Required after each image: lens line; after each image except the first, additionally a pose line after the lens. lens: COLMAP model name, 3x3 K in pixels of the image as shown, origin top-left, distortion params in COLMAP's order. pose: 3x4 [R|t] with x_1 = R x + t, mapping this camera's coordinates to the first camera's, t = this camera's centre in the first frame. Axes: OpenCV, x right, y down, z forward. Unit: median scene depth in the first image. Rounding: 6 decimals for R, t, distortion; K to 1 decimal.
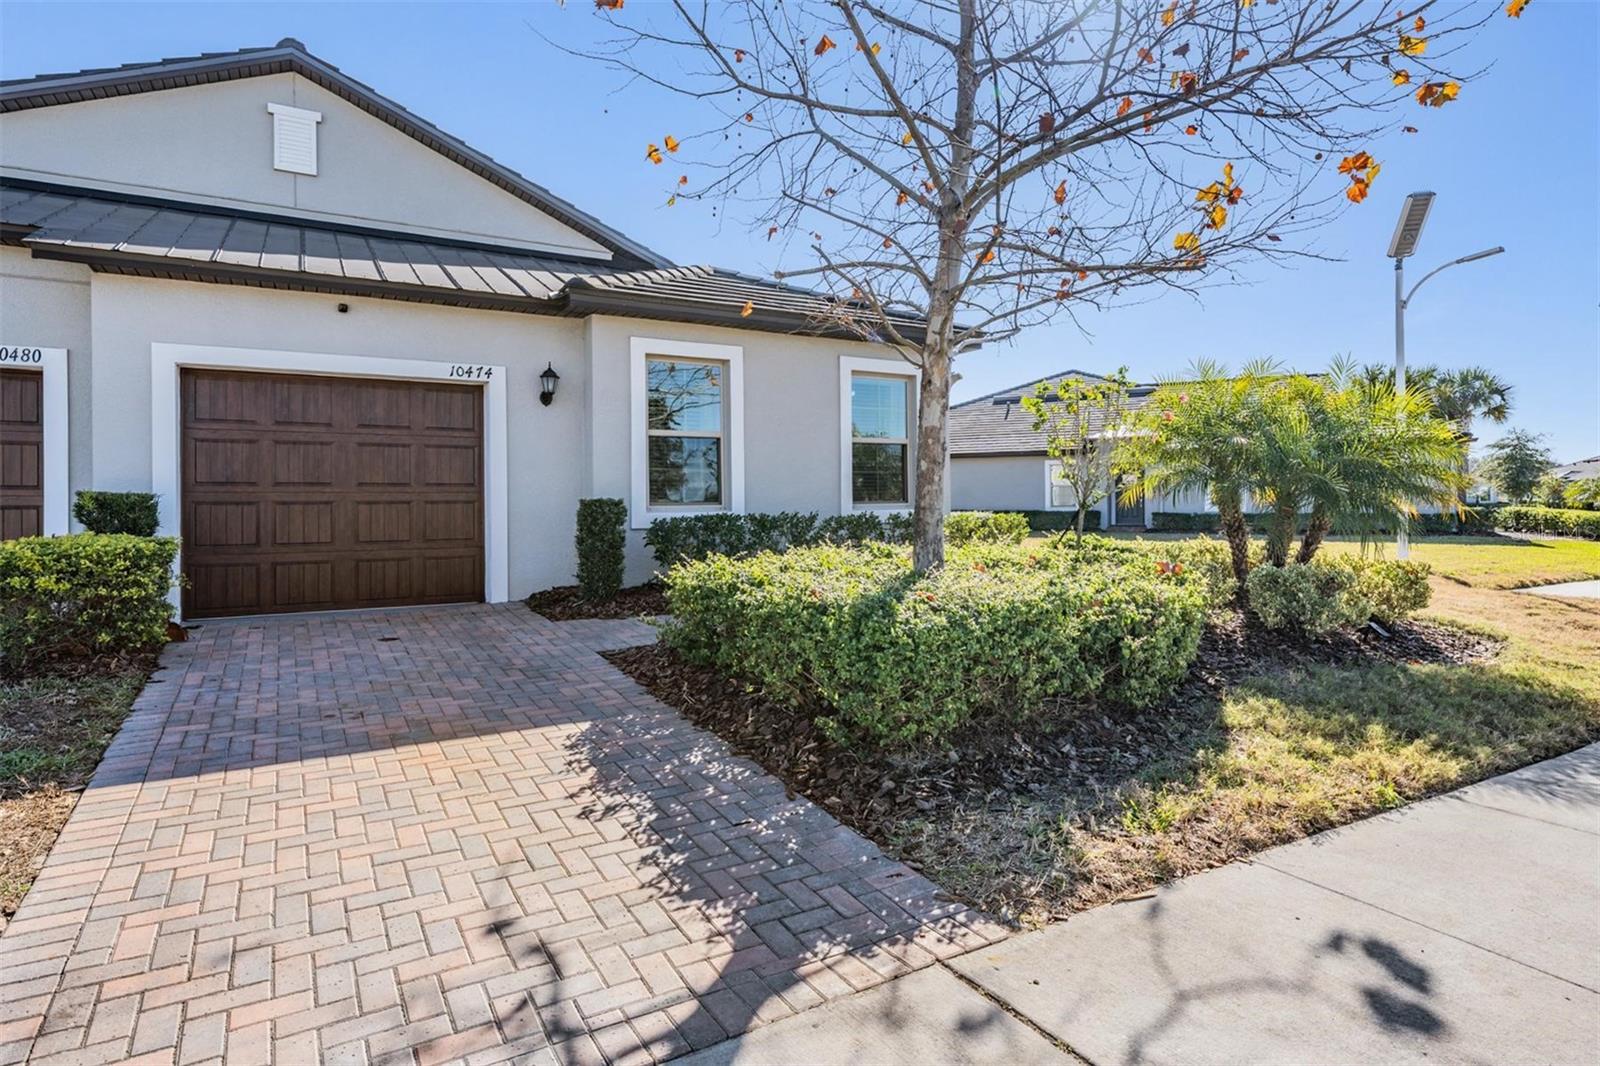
lens RADIAL K [[864.3, 0, 788.4], [0, 864.3, 470.2], [0, 0, 1]] dist [0.003081, -0.000485]
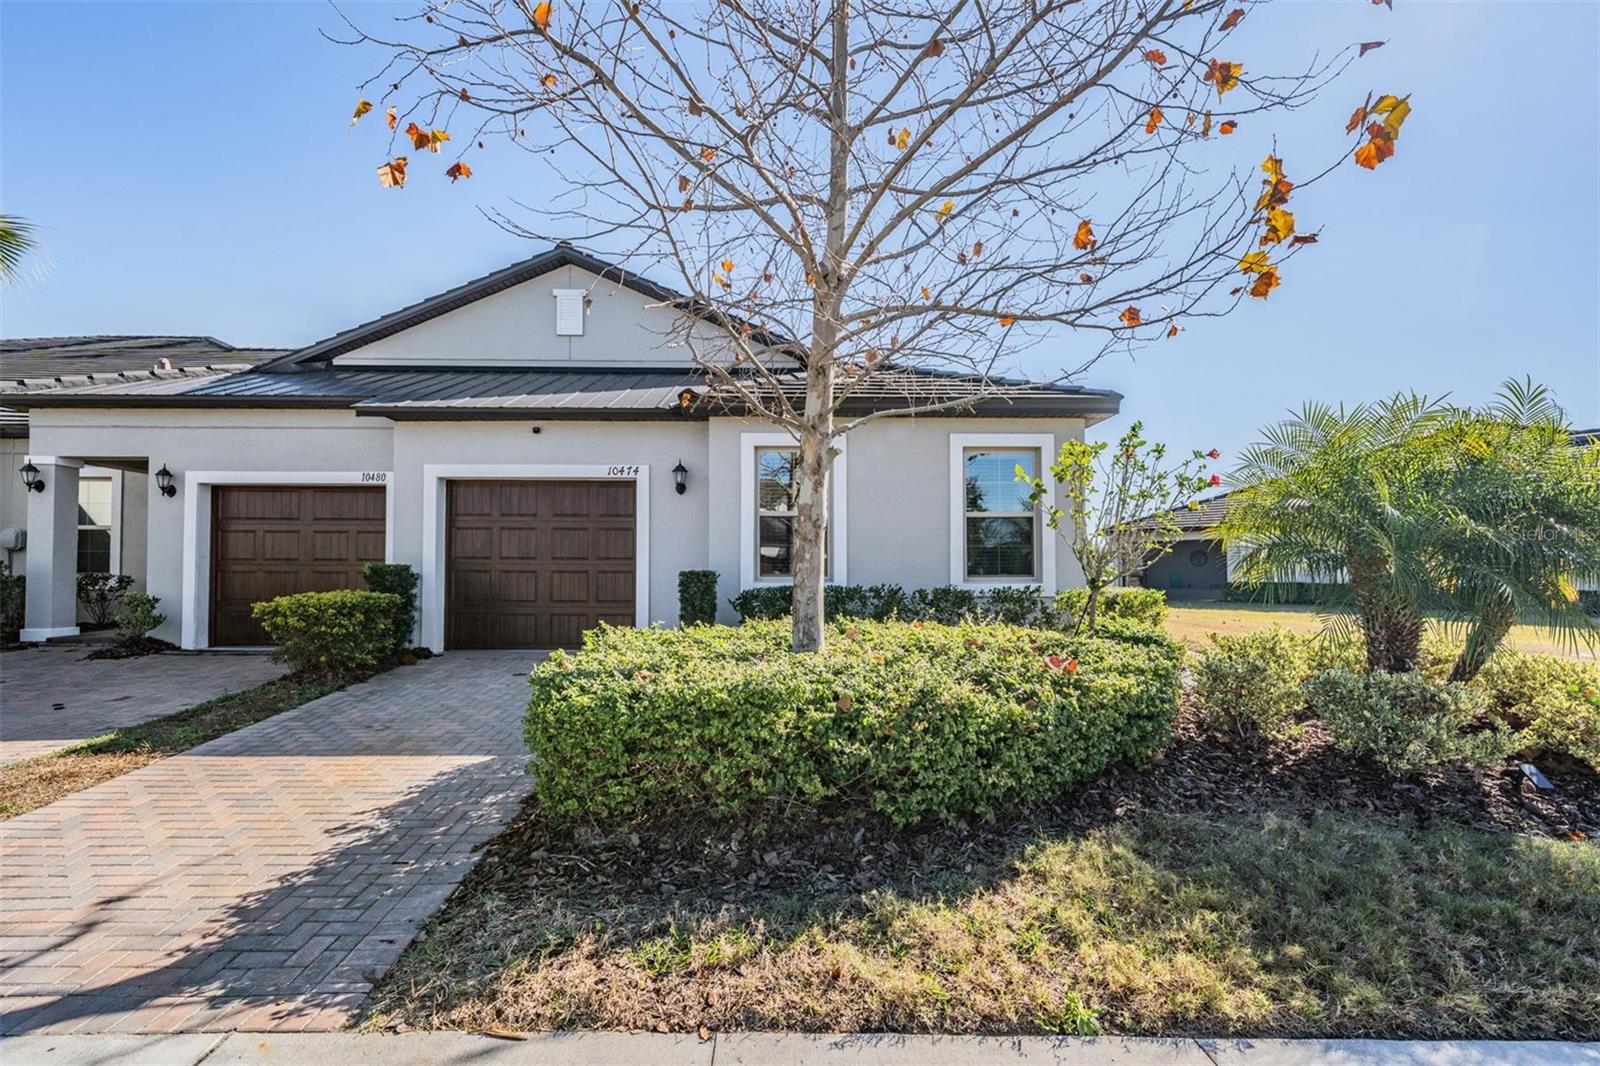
lens RADIAL K [[727.7, 0, 804.0], [0, 727.7, 535.4], [0, 0, 1]] dist [-0.001295, -0.000703]
pose [[0.873801, -0.013357, -0.486101, 0.534931], [0.008395, 0.999888, -0.012384, -0.003185], [0.486212, 0.006741, 0.873815, 0.255232]]
